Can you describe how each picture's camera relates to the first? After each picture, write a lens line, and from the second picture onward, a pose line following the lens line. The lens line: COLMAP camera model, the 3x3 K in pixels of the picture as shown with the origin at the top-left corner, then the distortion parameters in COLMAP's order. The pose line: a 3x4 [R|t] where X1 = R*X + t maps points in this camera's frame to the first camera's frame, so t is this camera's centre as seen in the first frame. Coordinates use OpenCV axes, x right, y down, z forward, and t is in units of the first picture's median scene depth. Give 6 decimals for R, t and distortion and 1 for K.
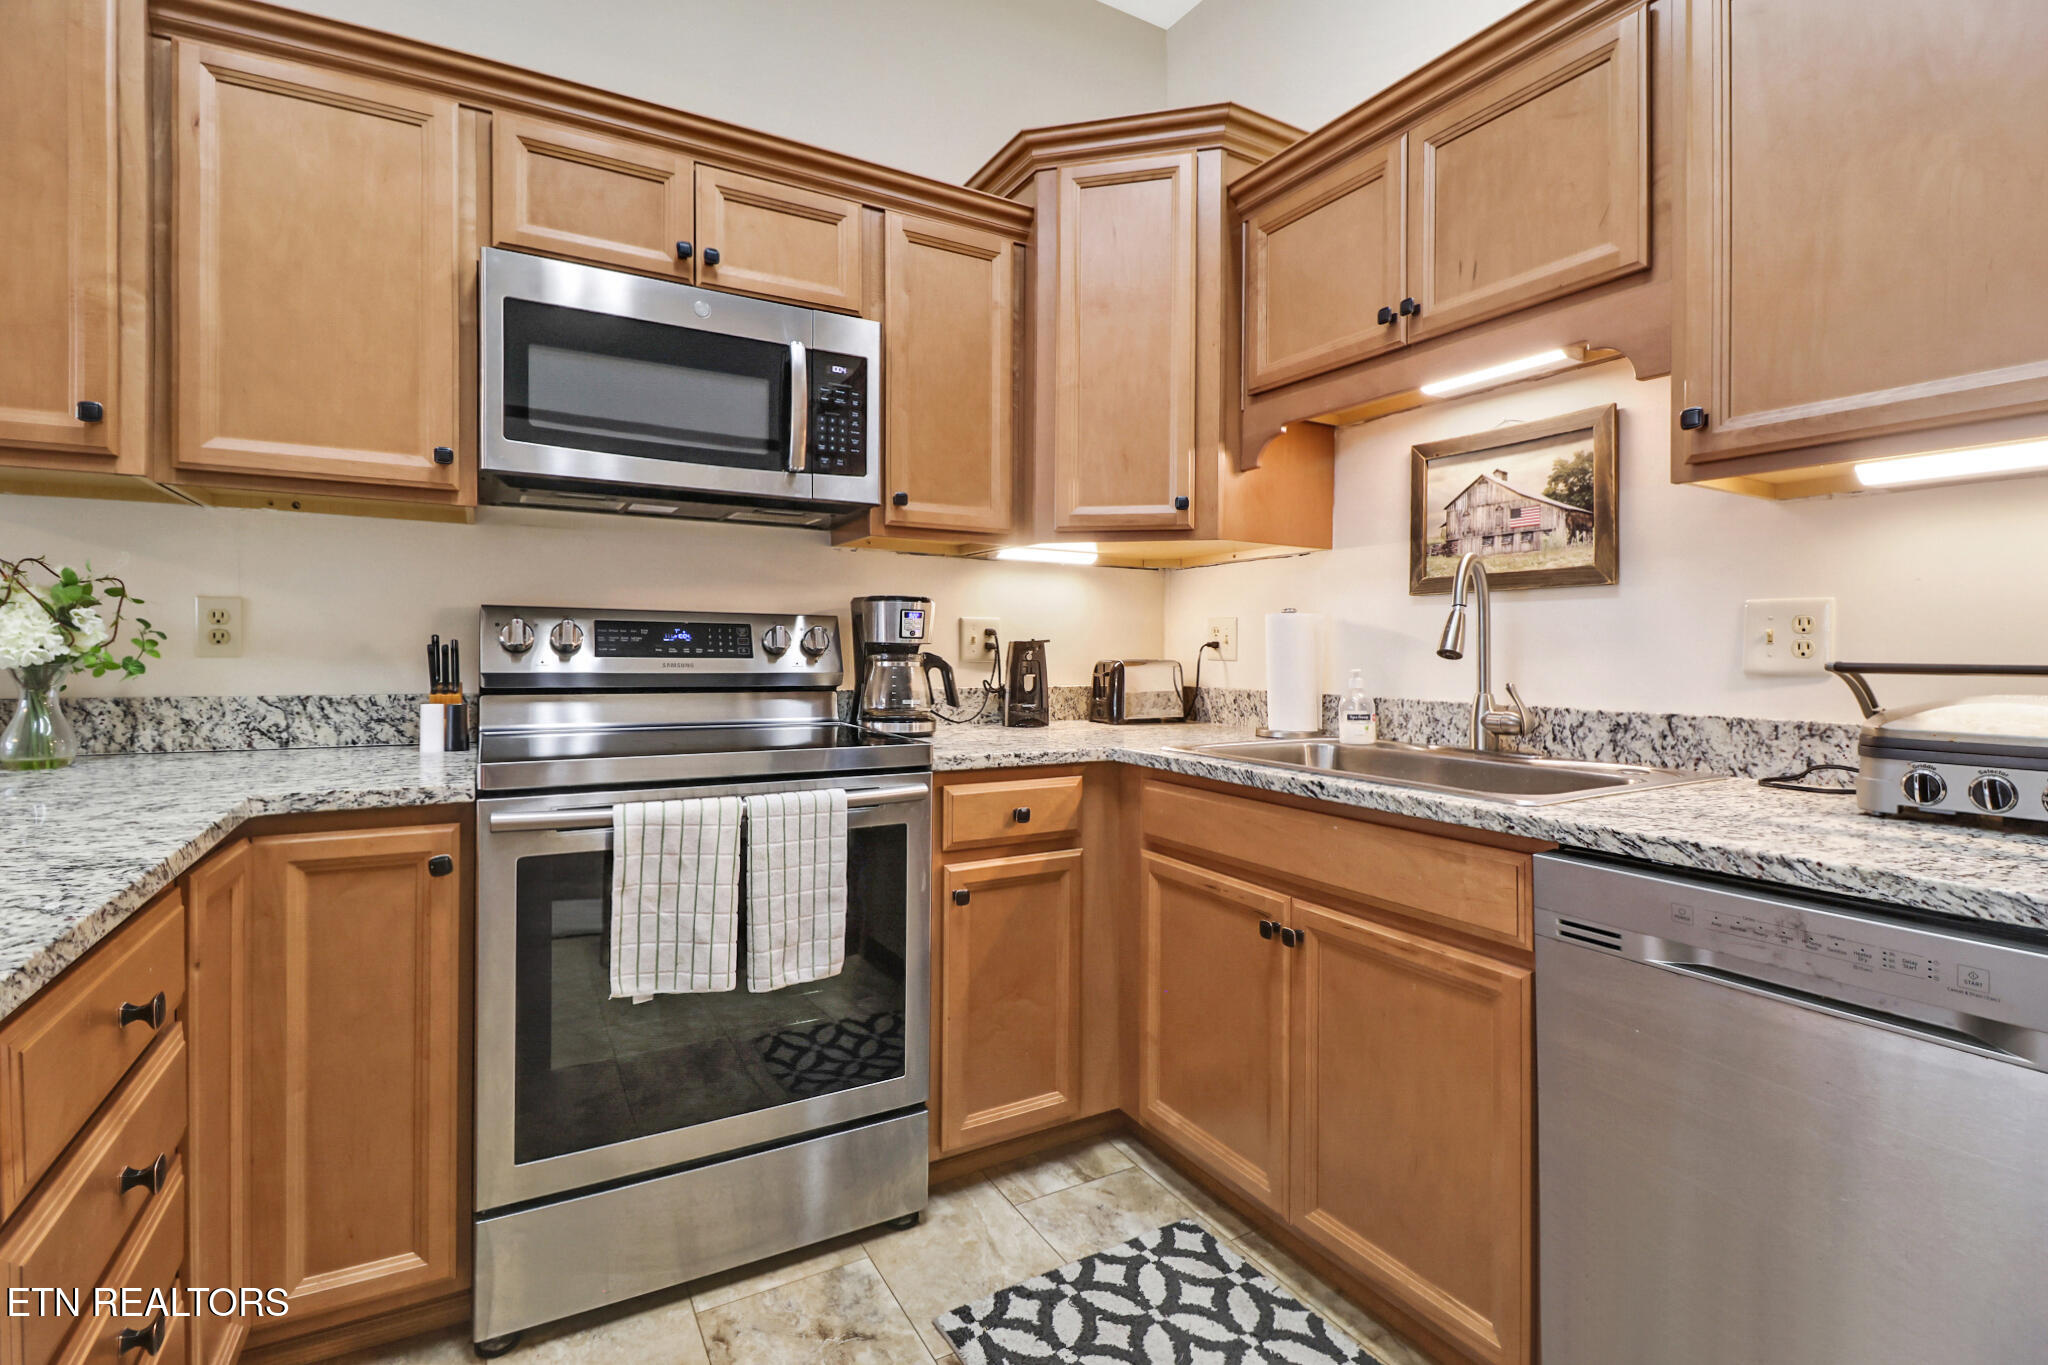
lens RADIAL K [[946.5, 0, 1035.2], [0, 946.5, 650.4], [0, 0, 1]] dist [-0.004826, -0.008386]
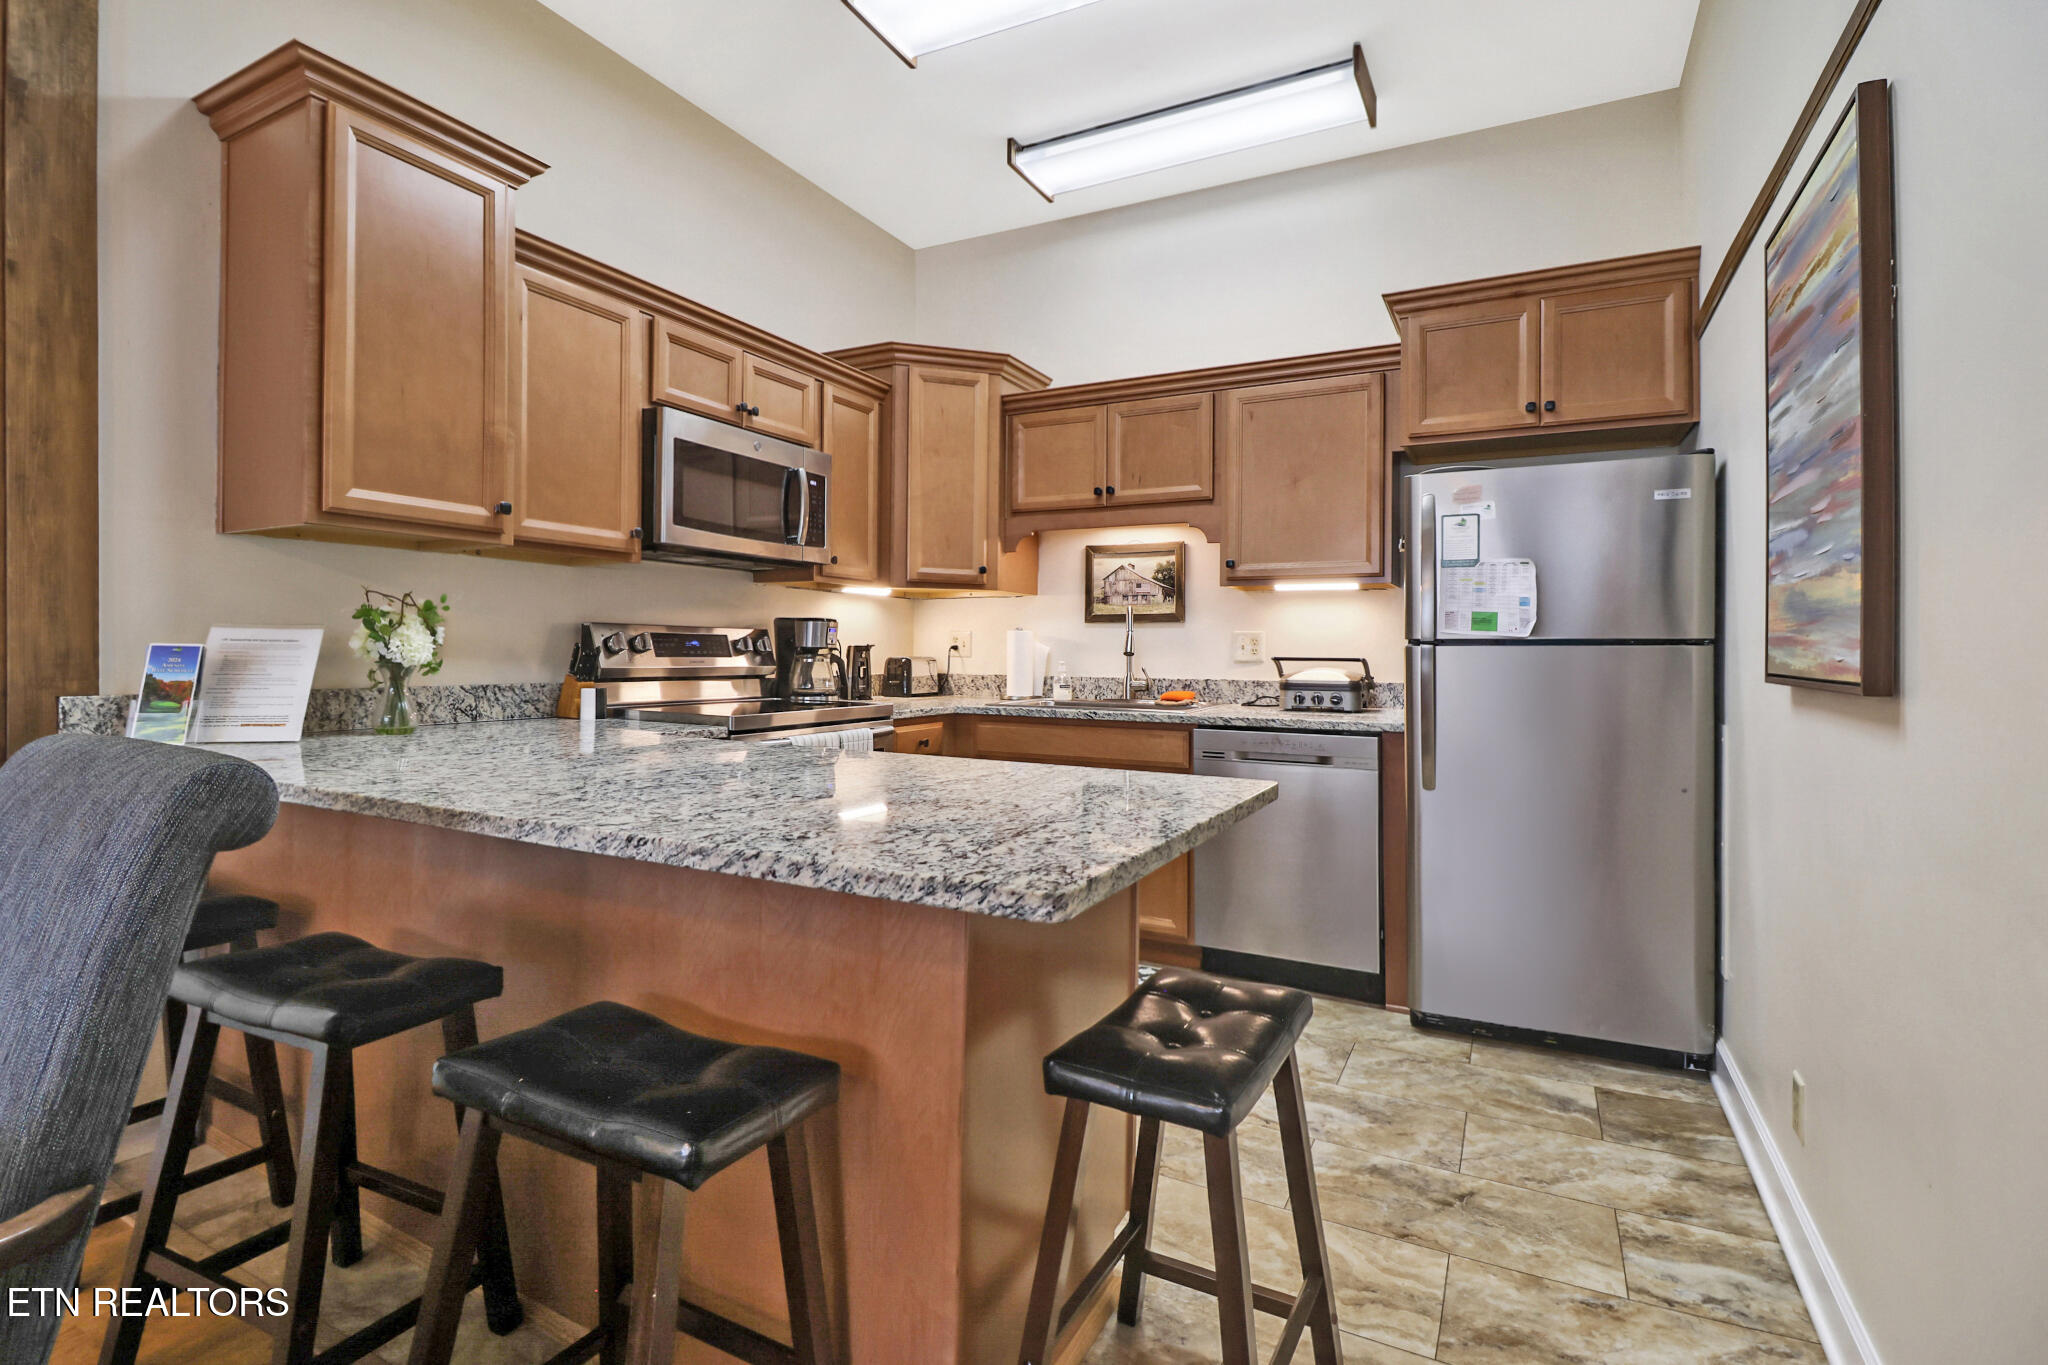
lens RADIAL K [[946.5, 0, 1040.8], [0, 946.5, 645.4], [0, 0, 1]] dist [-0.004826, -0.008386]
pose [[0.840954, 0.001874, 0.541104, -0.801544], [-0.001579, 0.999998, -0.001009, -0.011438], [-0.541105, -0.000006, 0.840955, -0.635146]]
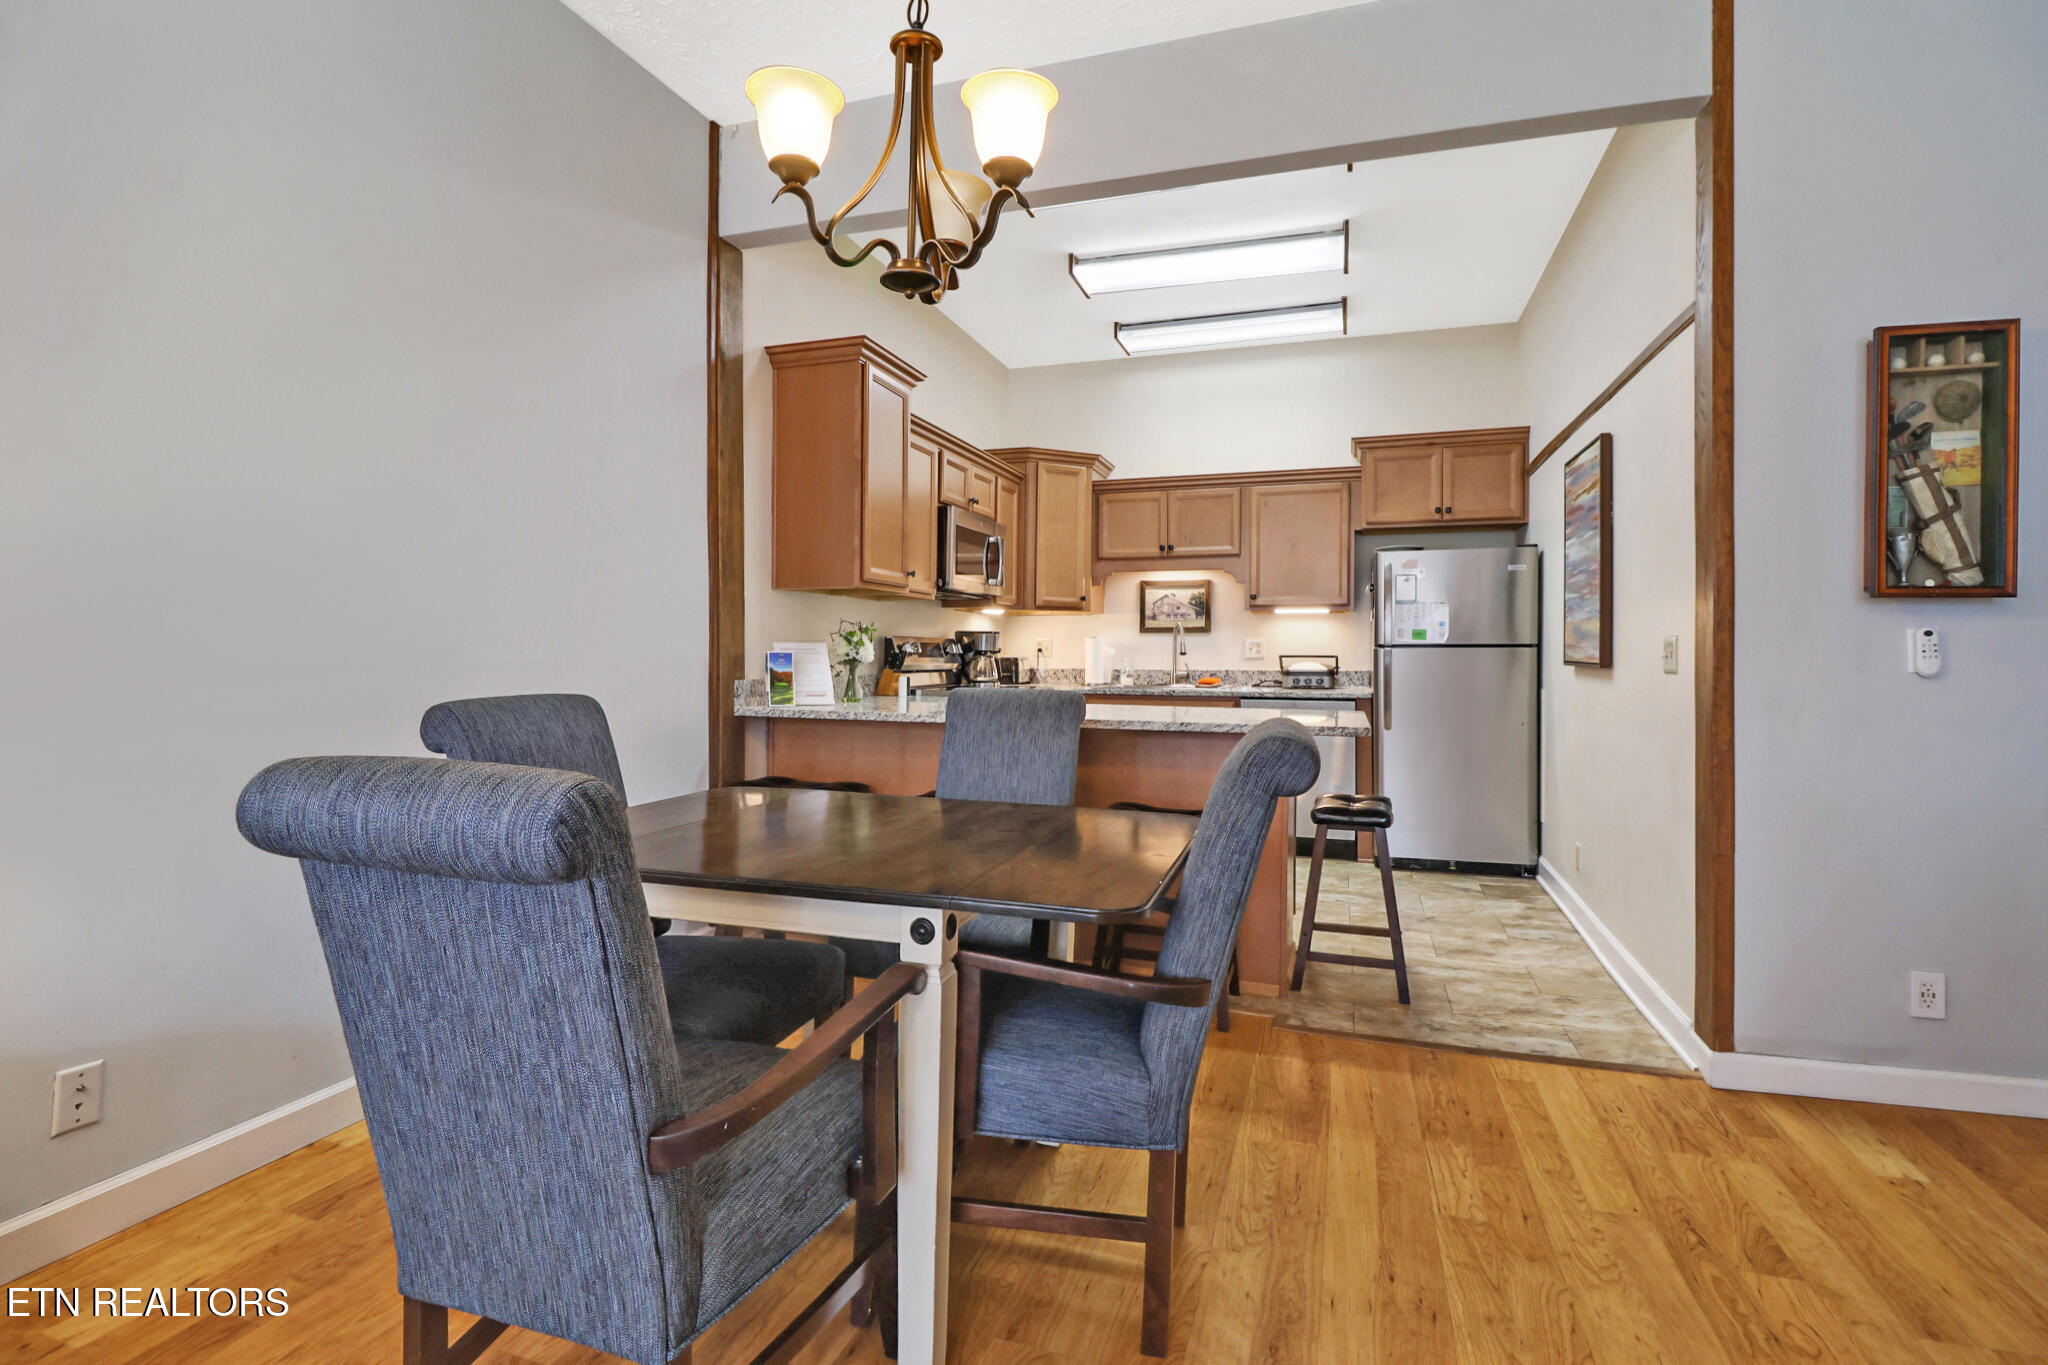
lens RADIAL K [[946.5, 0, 1034.9], [0, 946.5, 642.2], [0, 0, 1]] dist [-0.004826, -0.008386]
pose [[0.750852, 0.000110, 0.660470, -1.906744], [0.004131, 0.999980, -0.004863, -0.020224], [-0.660457, 0.006380, 0.750837, -1.025582]]
